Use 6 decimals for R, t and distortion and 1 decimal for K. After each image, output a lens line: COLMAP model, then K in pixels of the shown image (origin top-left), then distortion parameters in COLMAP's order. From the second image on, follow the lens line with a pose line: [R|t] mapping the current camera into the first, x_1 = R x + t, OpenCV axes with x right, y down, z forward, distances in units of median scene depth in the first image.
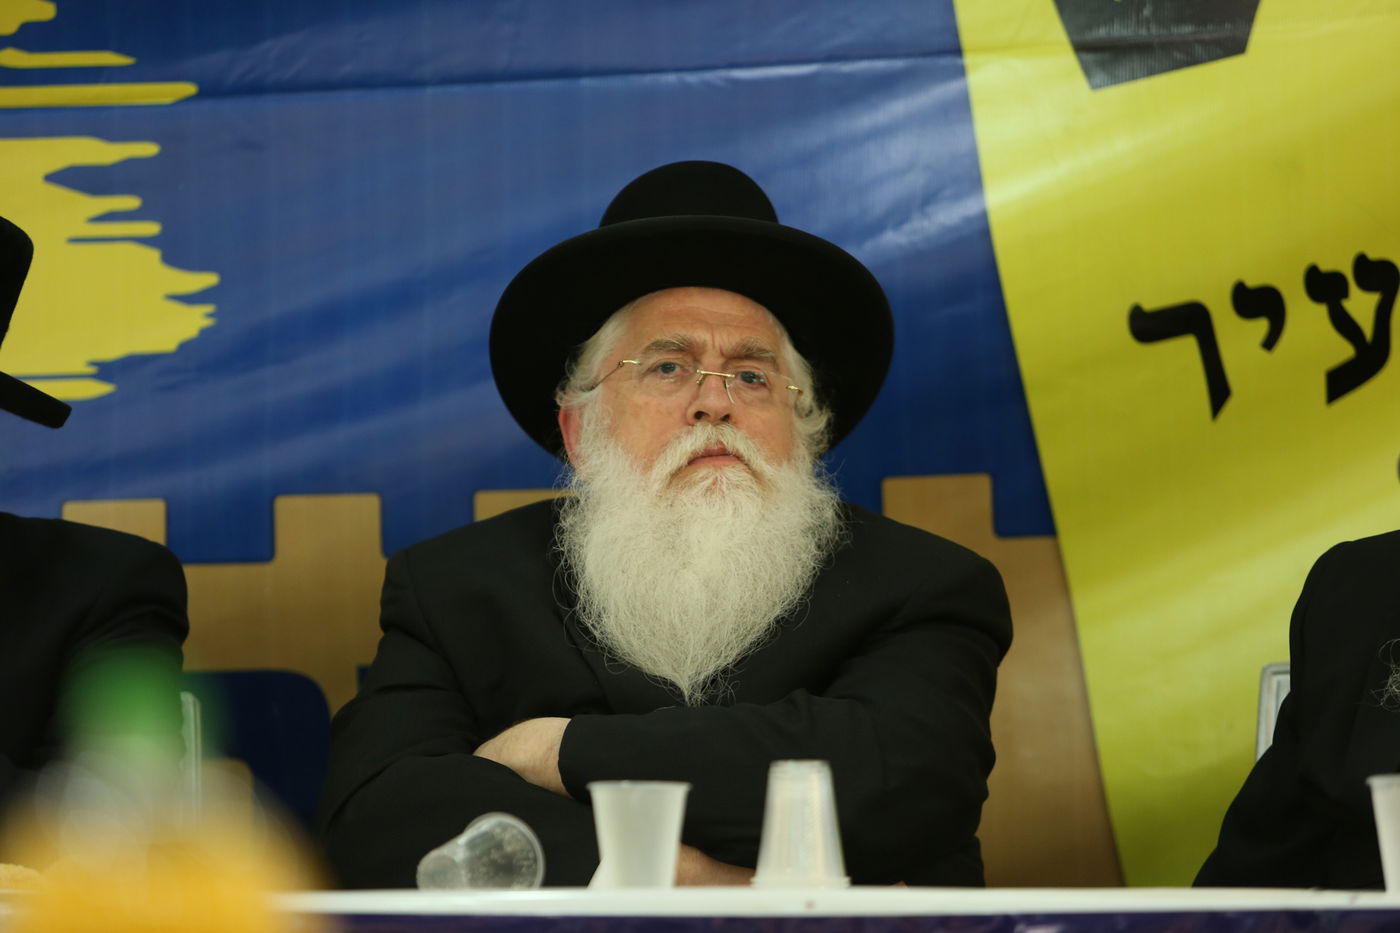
lens RADIAL K [[8172.7, 0, 702.3], [0, 8172.7, 462.9], [0, 0, 1]] dist [0.412928, 0.000000]
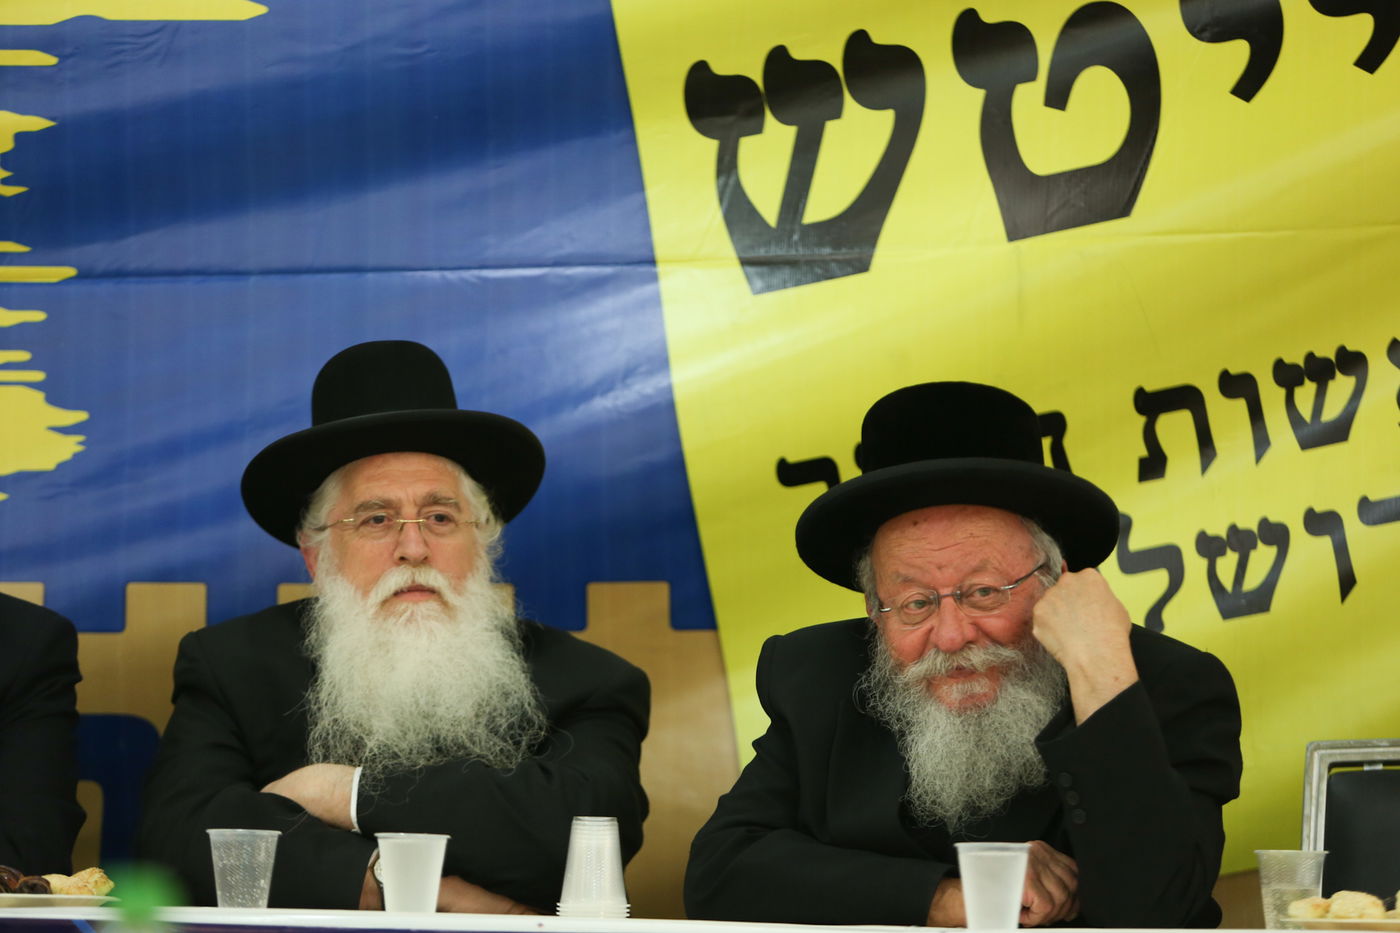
lens RADIAL K [[6811.8, 0, 698.8], [0, 6811.8, 471.5], [0, 0, 1]] dist [0.290645, 0.000000]
pose [[0.998538, 0.030568, 0.044580, -0.009561], [-0.029653, 0.999339, -0.021037, 0.006553], [-0.045194, 0.019685, 0.998784, -0.100685]]
